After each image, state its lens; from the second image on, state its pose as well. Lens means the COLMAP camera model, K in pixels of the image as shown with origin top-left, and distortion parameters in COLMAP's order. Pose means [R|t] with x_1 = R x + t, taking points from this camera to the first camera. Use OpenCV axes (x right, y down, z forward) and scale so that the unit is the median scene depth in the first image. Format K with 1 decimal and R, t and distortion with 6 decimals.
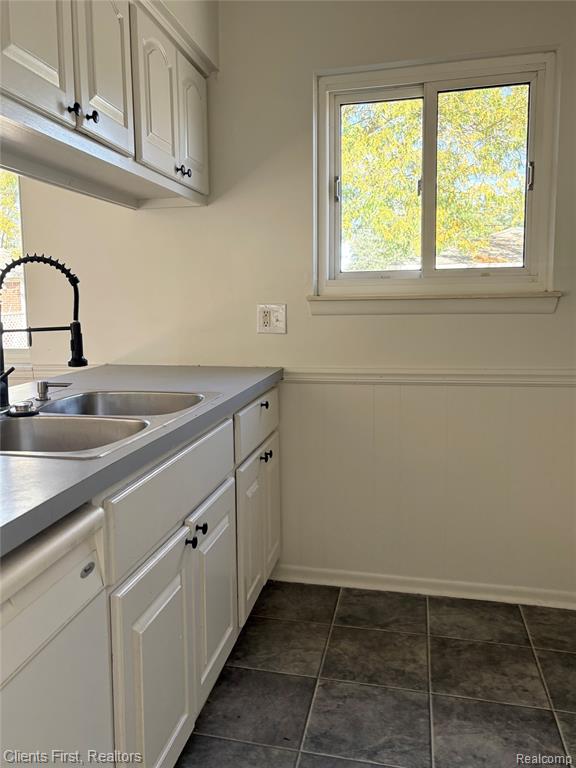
lens RADIAL K [[578.1, 0, 270.3], [0, 578.1, 374.3], [0, 0, 1]] dist [-0.001490, -0.001491]
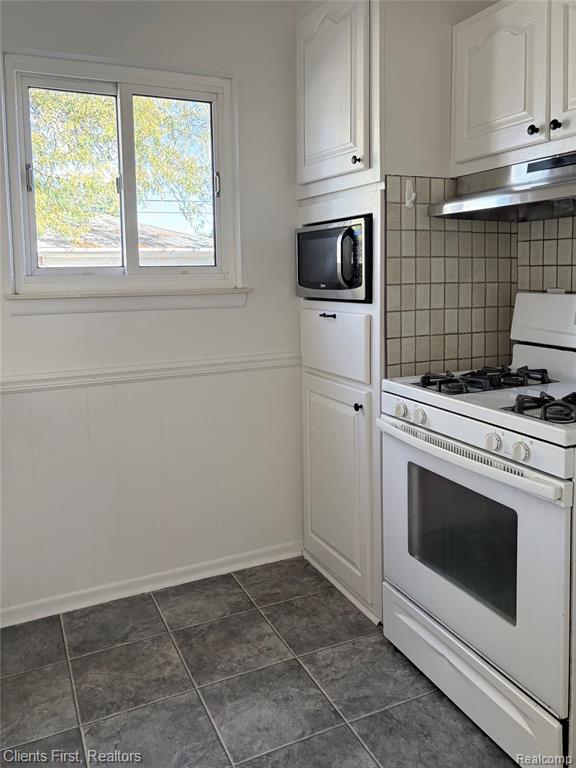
lens RADIAL K [[578.1, 0, 257.5], [0, 578.1, 332.8], [0, 0, 1]] dist [-0.001490, -0.001491]
pose [[0.794532, -0.059361, 0.604313, -0.179619], [0.084342, 0.996352, -0.013020, -0.037597], [-0.601336, 0.061314, 0.796640, 0.081350]]
